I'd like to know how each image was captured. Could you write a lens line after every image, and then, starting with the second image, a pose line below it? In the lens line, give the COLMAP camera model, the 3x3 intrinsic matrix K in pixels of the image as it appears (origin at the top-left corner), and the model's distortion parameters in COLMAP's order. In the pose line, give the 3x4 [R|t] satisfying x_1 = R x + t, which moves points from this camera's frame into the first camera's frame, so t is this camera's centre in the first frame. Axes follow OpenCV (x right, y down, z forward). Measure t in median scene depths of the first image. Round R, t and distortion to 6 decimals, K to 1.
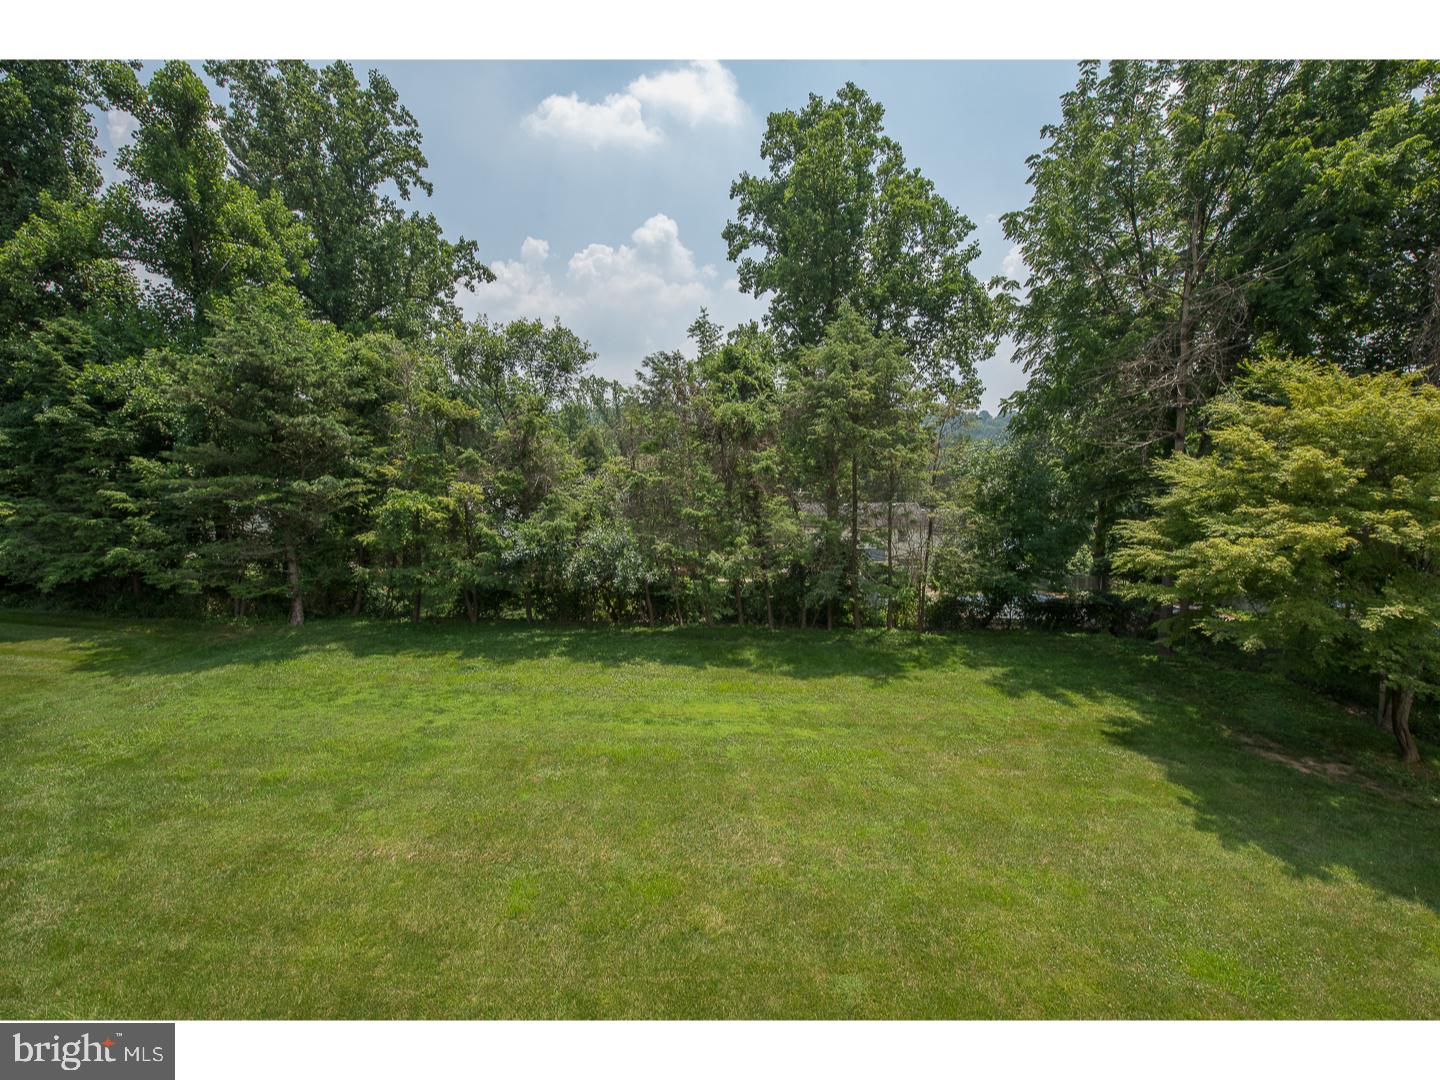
lens RADIAL K [[569.9, 0, 719.1], [0, 569.9, 545.5], [0, 0, 1]] dist [-0.009687, -0.000143]
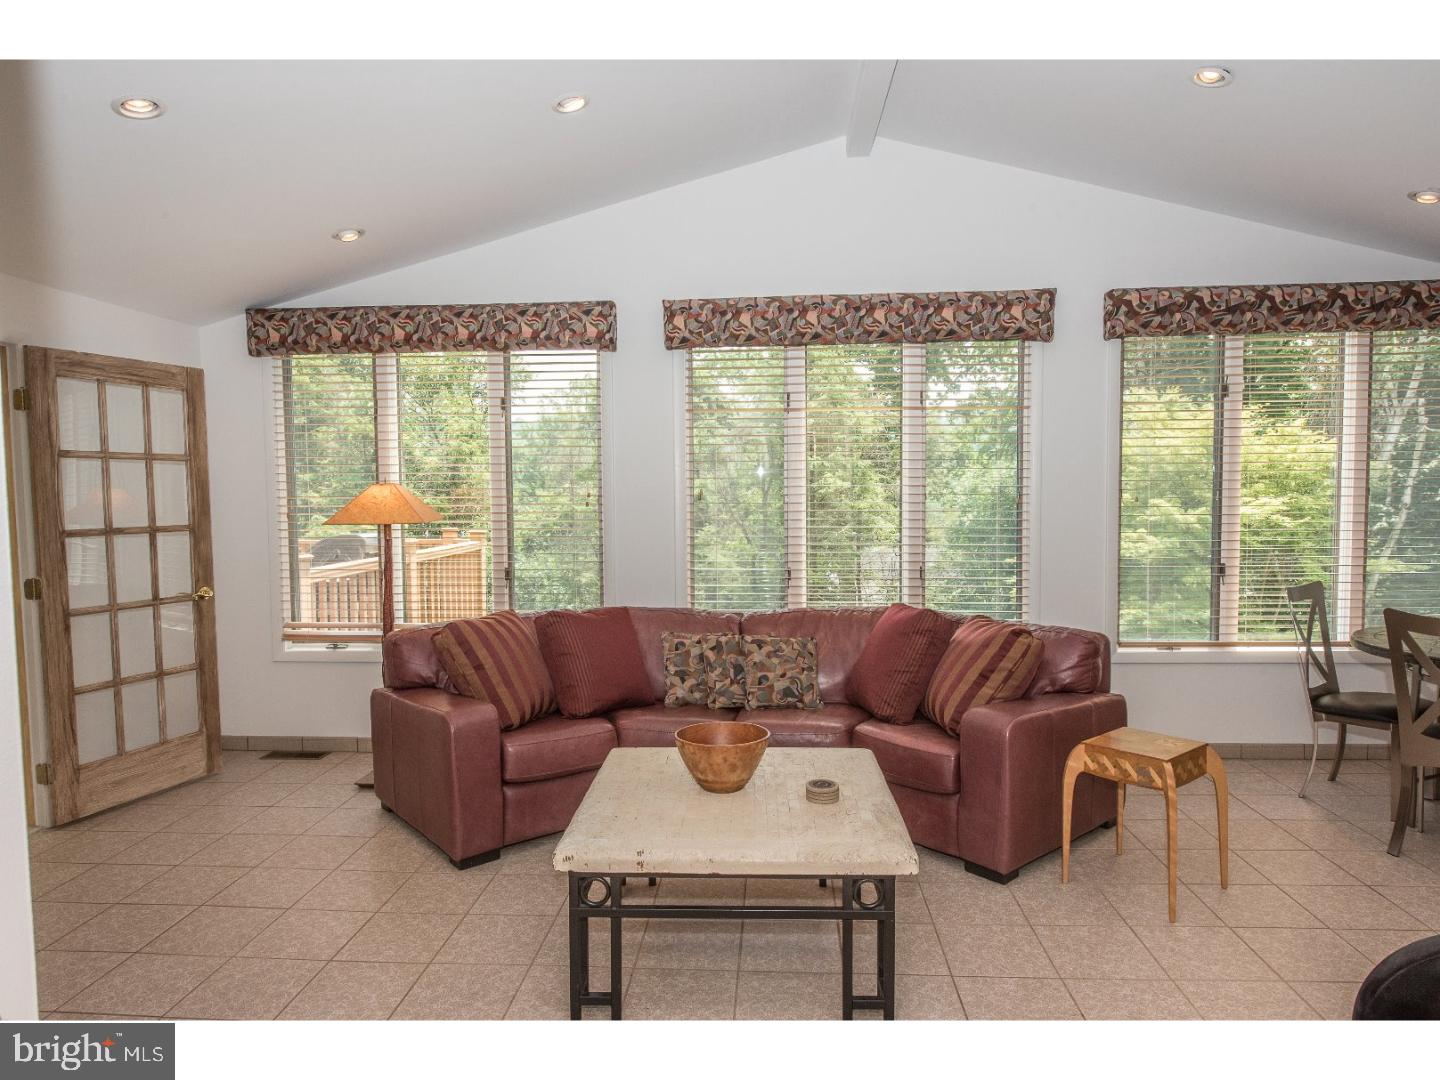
lens RADIAL K [[901.6, 0, 723.0], [0, 901.6, 543.3], [0, 0, 1]] dist [0.003184, 0.001462]
pose [[0.996720, 0.007837, -0.080544, 0.222930], [-0.014386, 0.996606, -0.081056, 0.055701], [0.079636, 0.081949, 0.993450, -0.438330]]
